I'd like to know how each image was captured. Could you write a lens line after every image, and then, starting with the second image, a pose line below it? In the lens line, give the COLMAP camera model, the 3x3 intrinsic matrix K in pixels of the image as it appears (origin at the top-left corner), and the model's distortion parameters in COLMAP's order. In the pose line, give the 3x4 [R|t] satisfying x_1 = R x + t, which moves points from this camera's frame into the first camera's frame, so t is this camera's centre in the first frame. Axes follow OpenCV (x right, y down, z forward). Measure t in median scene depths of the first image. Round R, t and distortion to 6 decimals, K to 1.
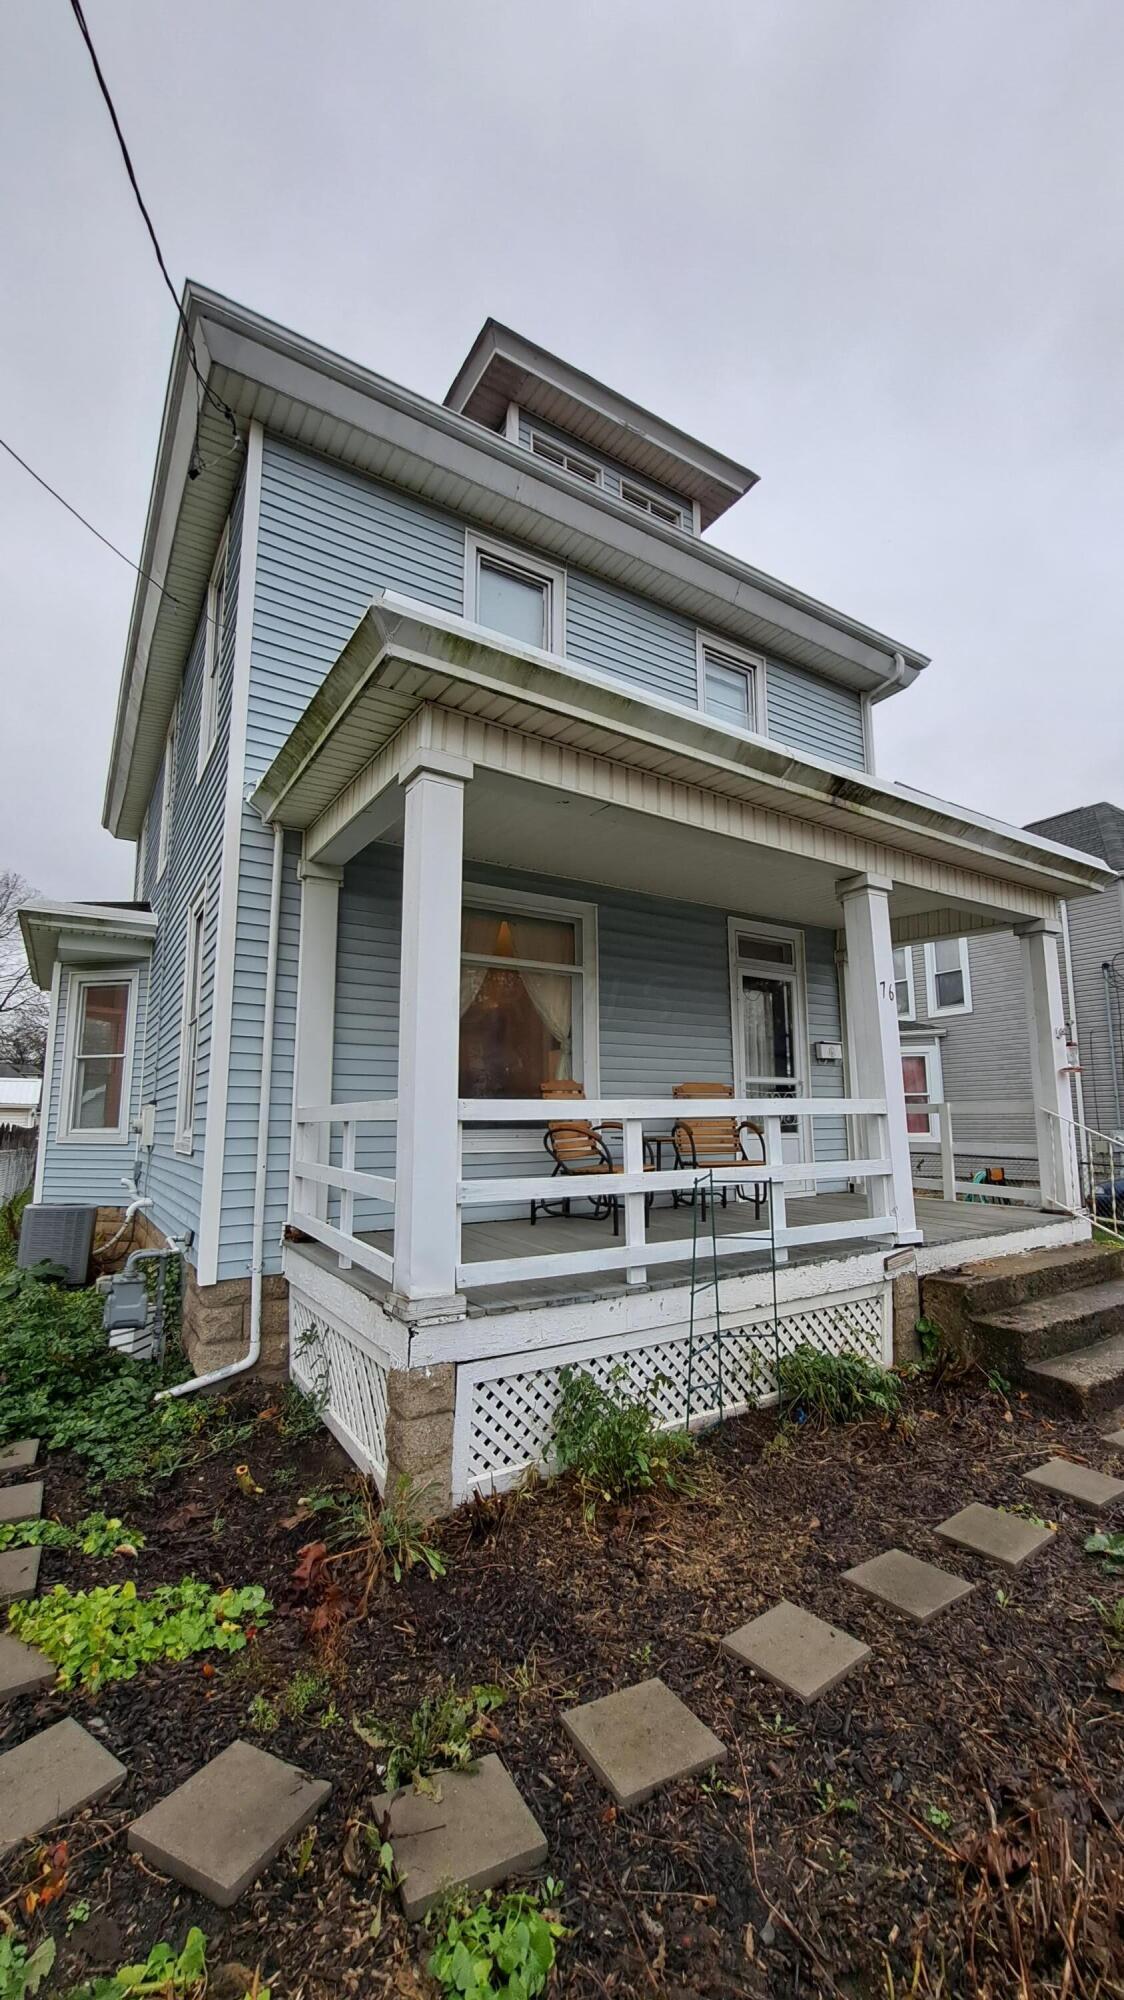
lens RADIAL K [[802.6, 0, 582.9], [0, 802.6, 1007.3], [0, 0, 1]] dist [-0.020507, 0.001778]
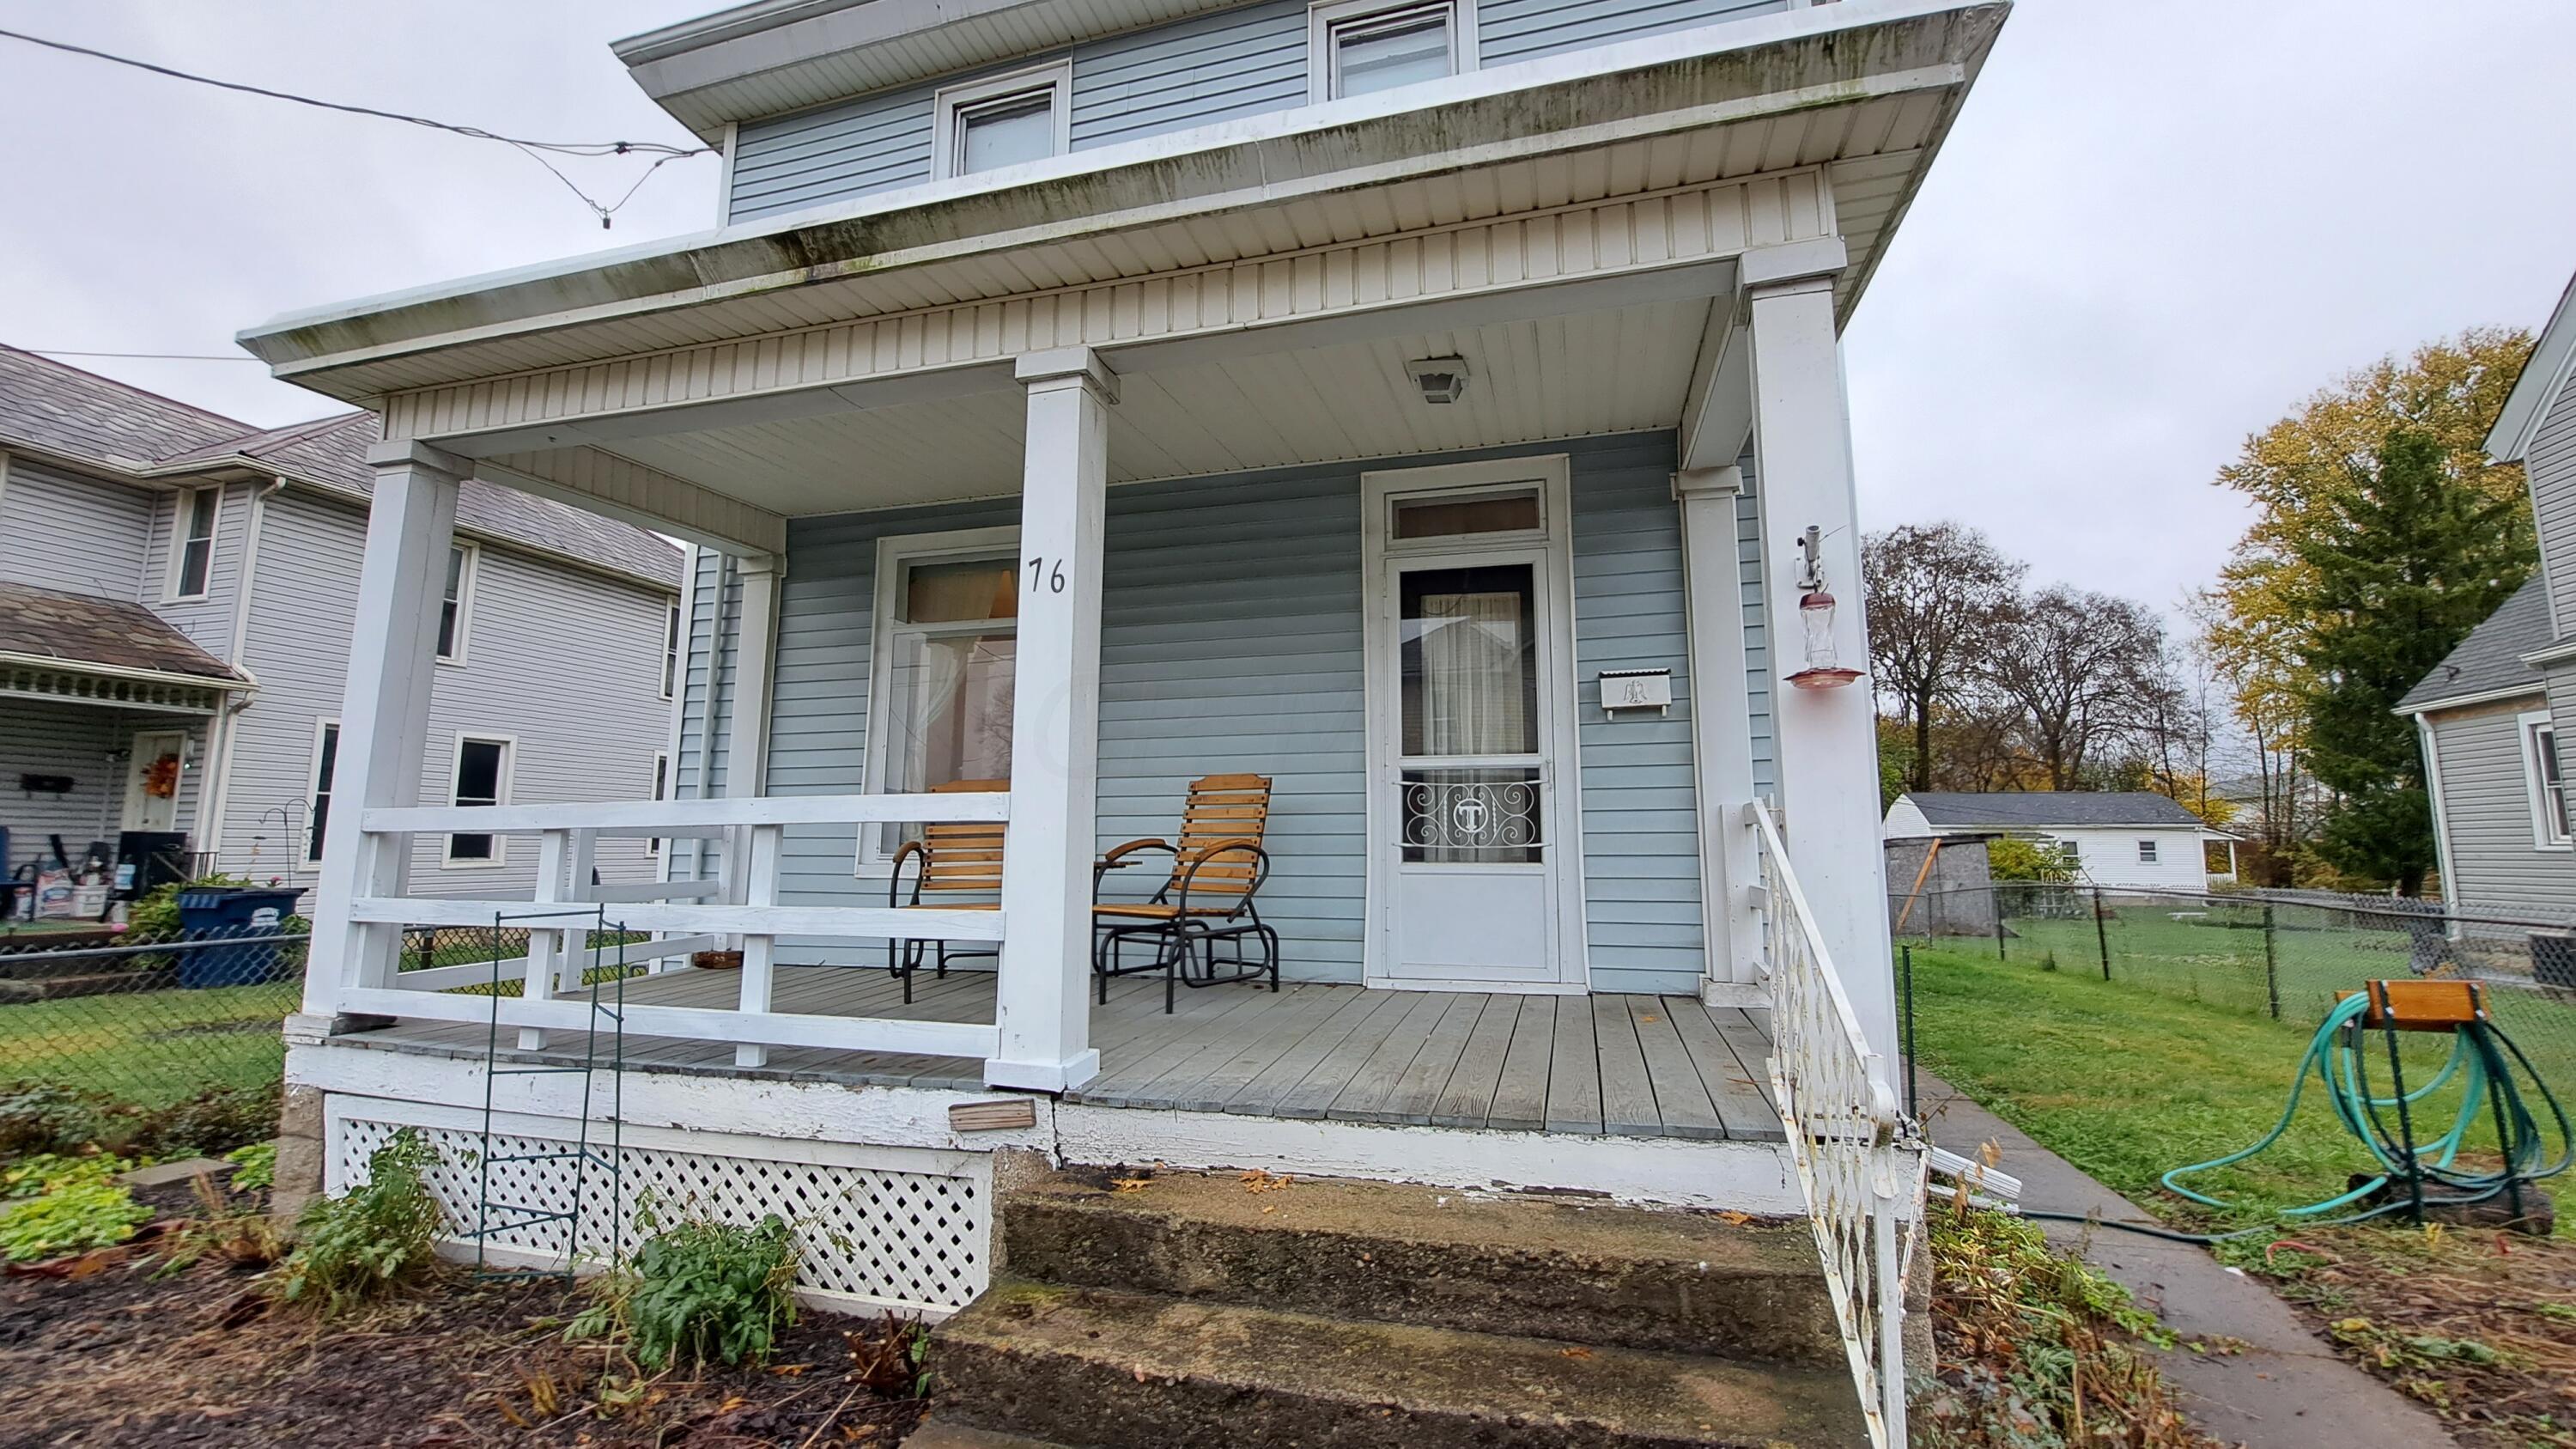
lens RADIAL K [[1033.9, 0, 1289.8], [0, 1033.9, 699.9], [0, 0, 1]] dist [-0.020507, 0.001778]
pose [[0.654227, -0.103456, -0.749189, 1.056966], [0.101920, 0.993624, -0.048209, 0.114808], [0.749399, -0.044818, 0.660600, 0.758950]]
